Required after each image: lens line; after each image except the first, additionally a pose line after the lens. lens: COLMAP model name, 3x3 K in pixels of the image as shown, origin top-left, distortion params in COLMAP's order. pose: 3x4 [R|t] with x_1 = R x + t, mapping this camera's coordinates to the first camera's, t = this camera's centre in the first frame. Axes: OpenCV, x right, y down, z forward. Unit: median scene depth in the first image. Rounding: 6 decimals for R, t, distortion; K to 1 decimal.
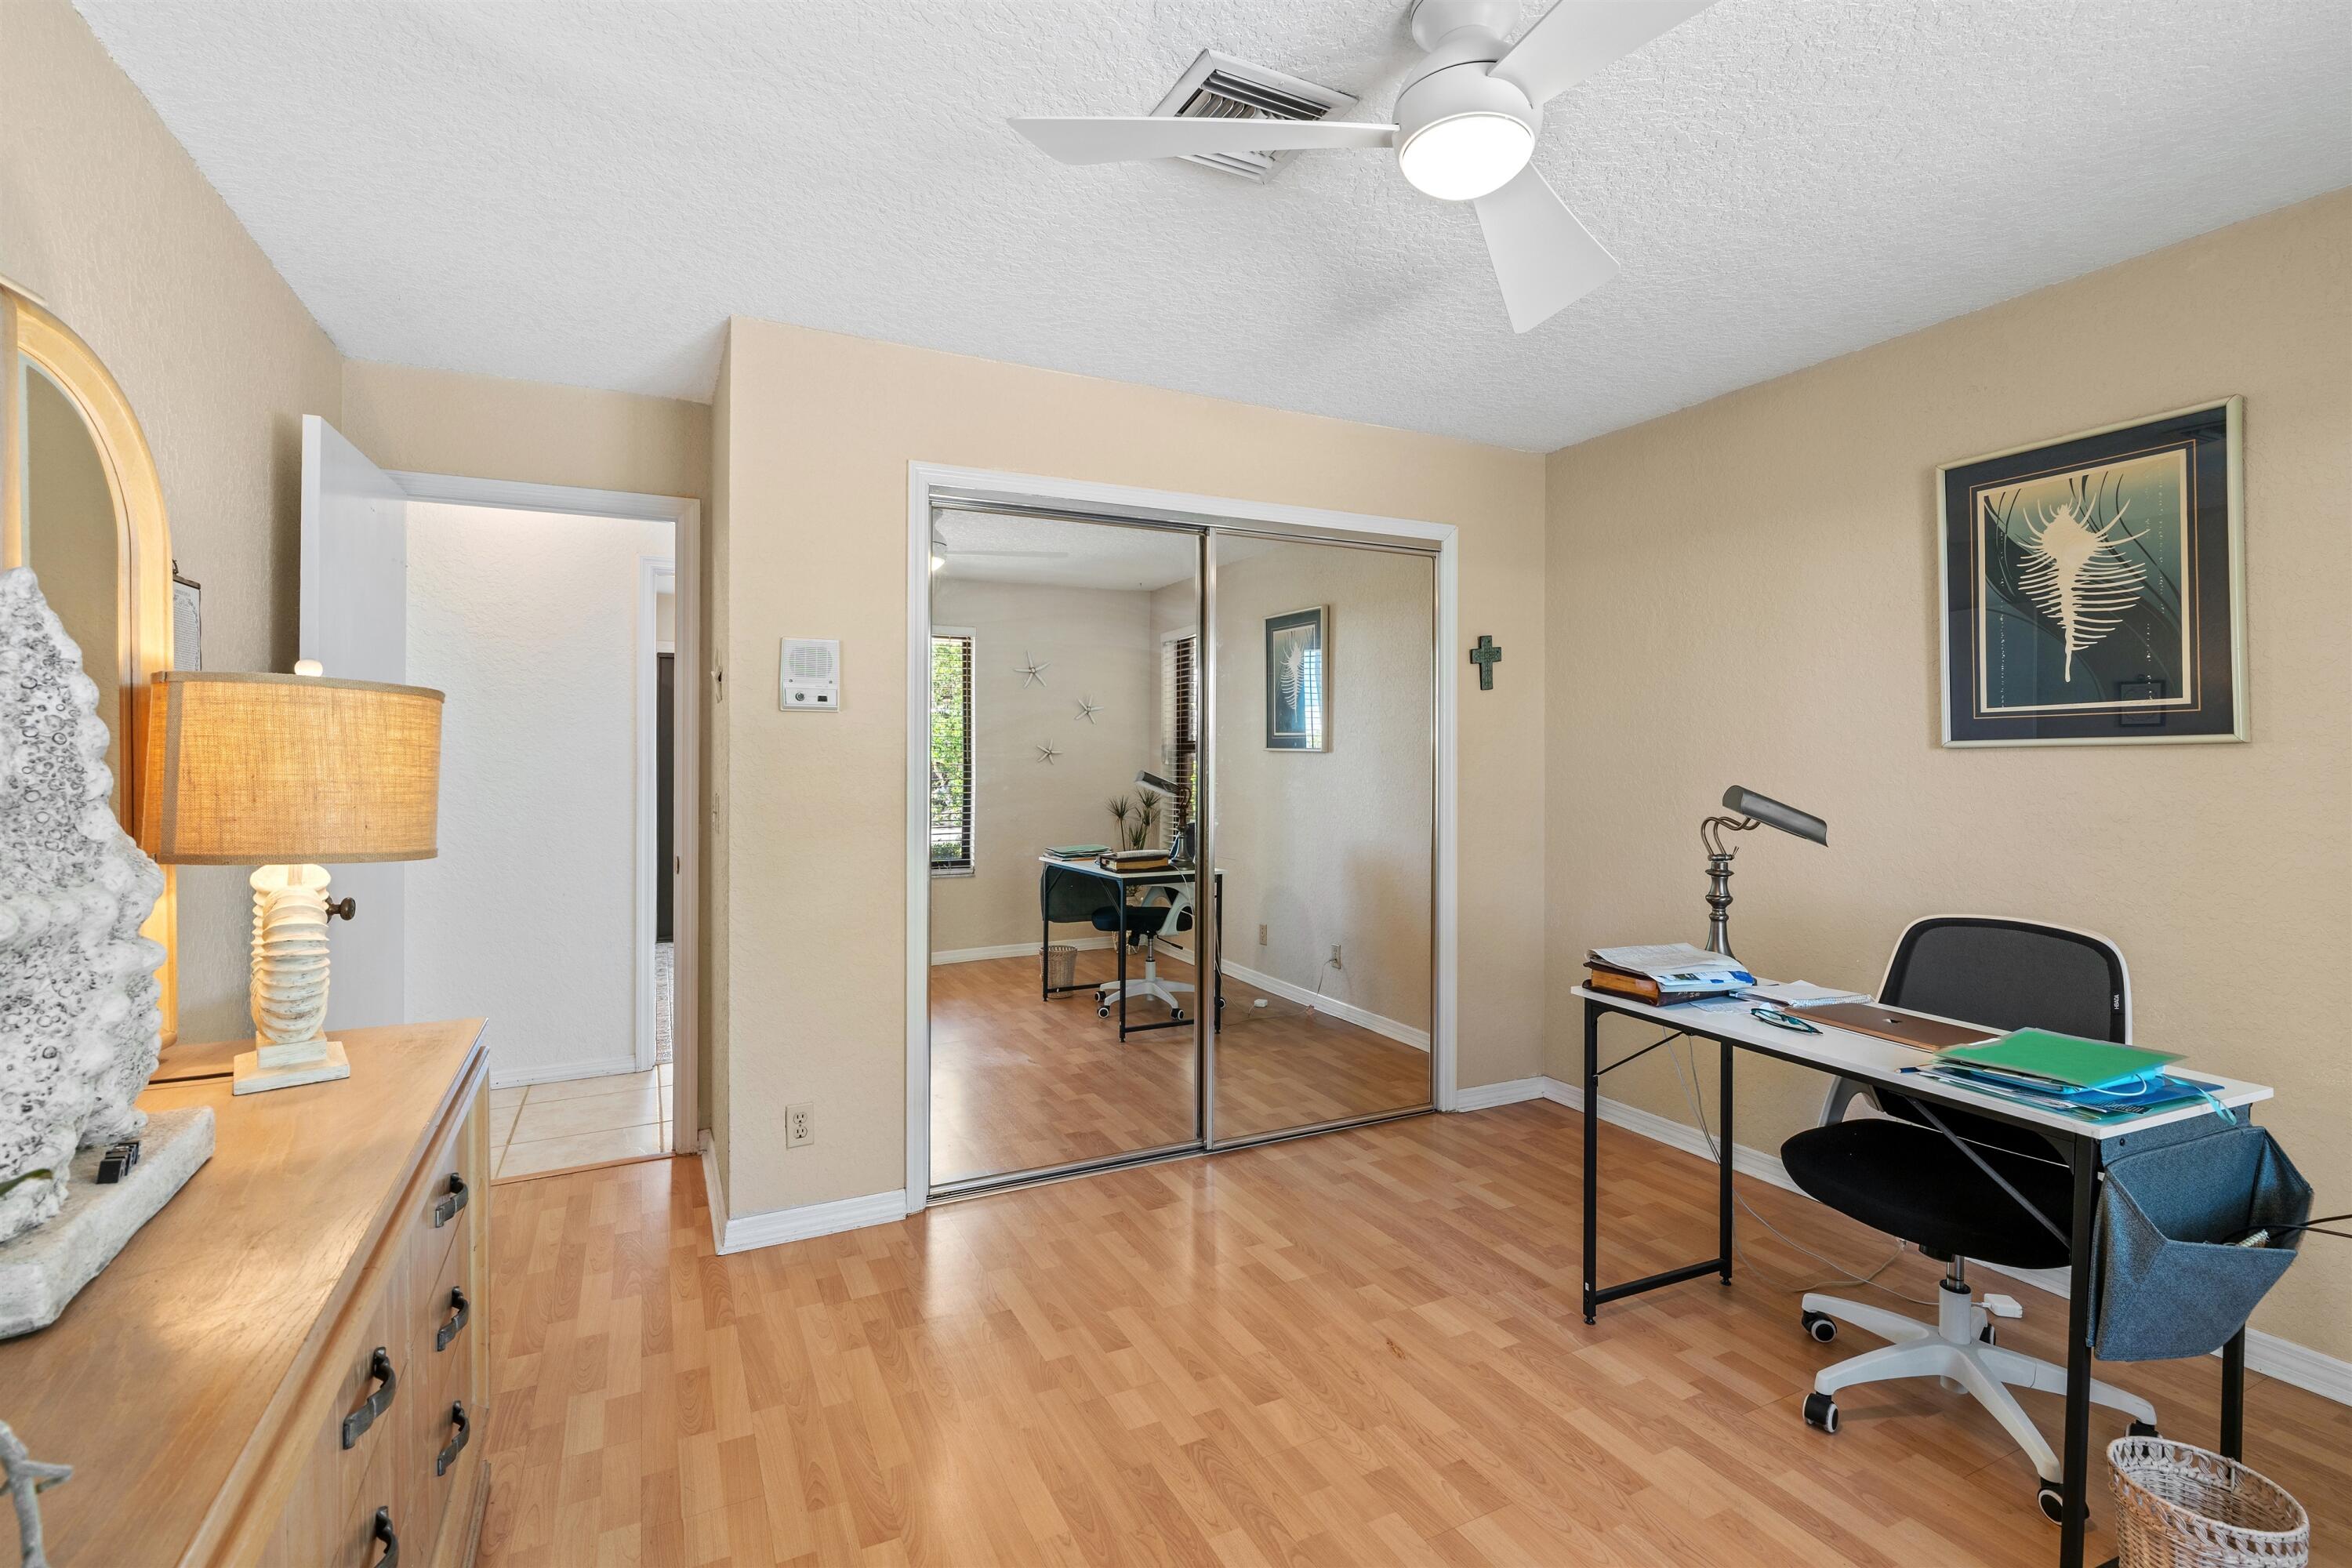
lens RADIAL K [[1078.7, 0, 1178.4], [0, 1078.7, 762.2], [0, 0, 1]] dist [-0.001222, -0.000120]
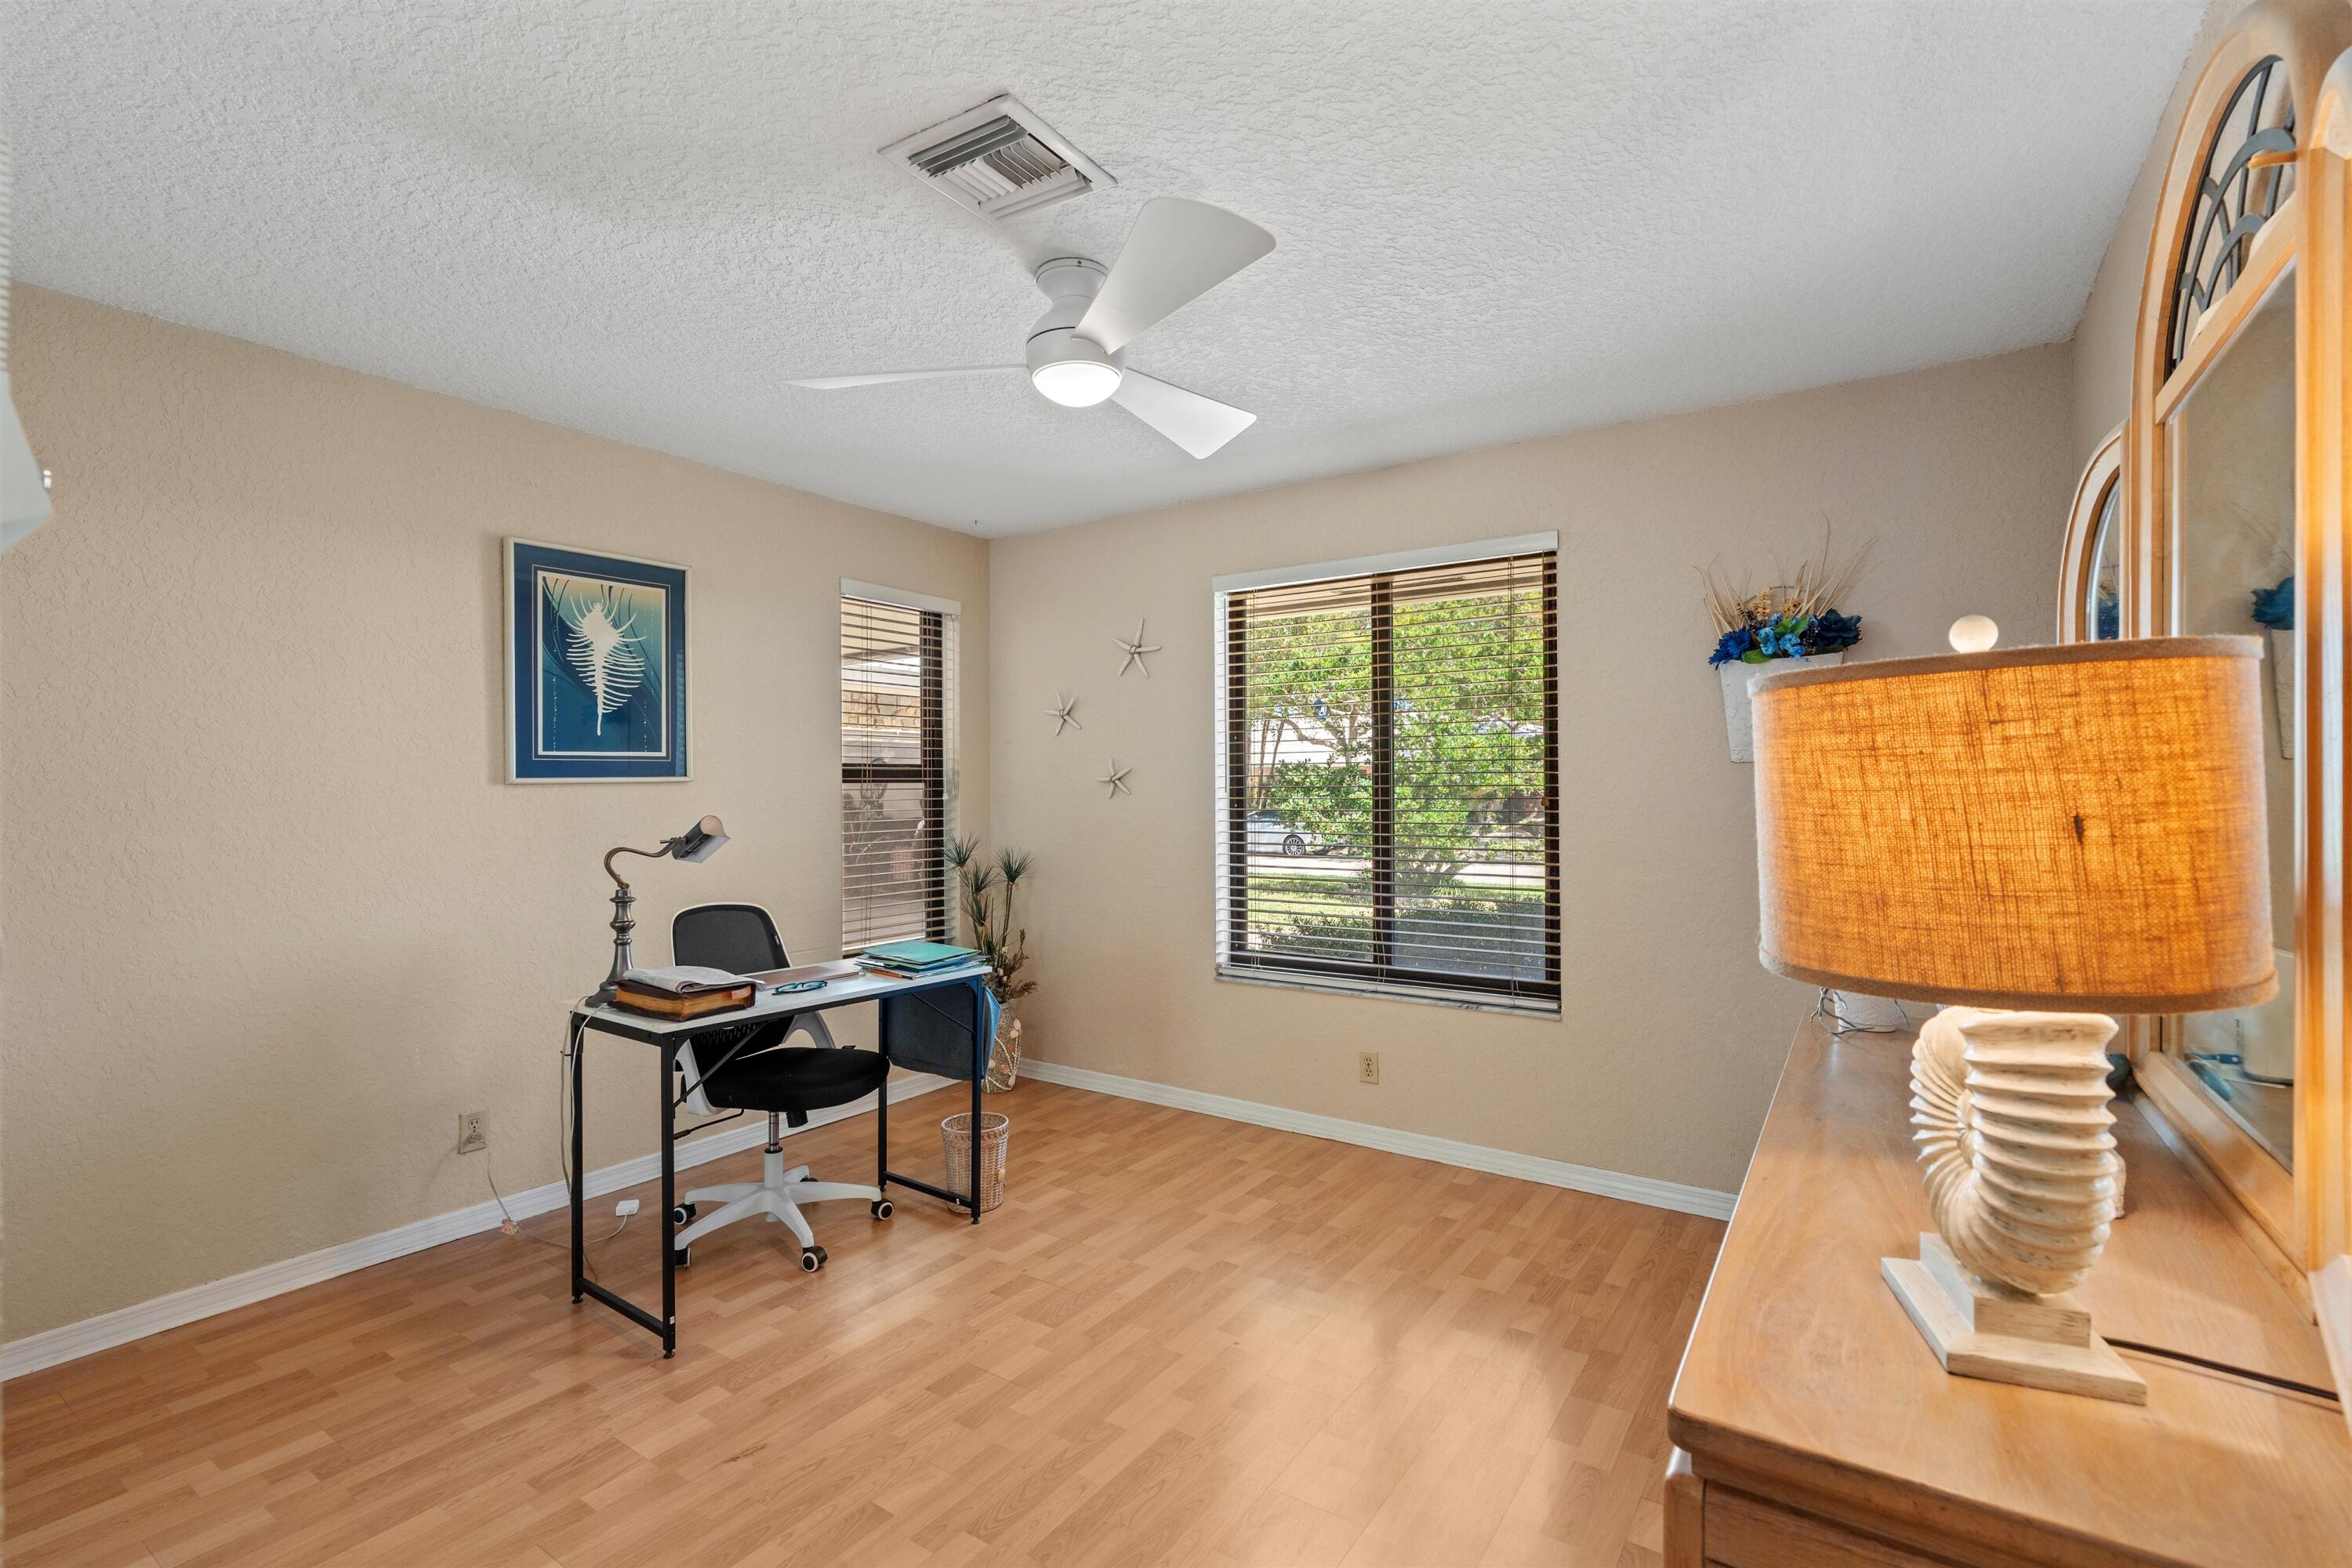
lens RADIAL K [[1078.7, 0, 1176.7], [0, 1078.7, 791.7], [0, 0, 1]] dist [-0.001222, -0.000120]
pose [[-0.497163, -0.000678, 0.867657, -0.695203], [0.008269, 0.999951, 0.005519, -0.005822], [-0.867618, 0.009919, -0.497133, 1.045392]]
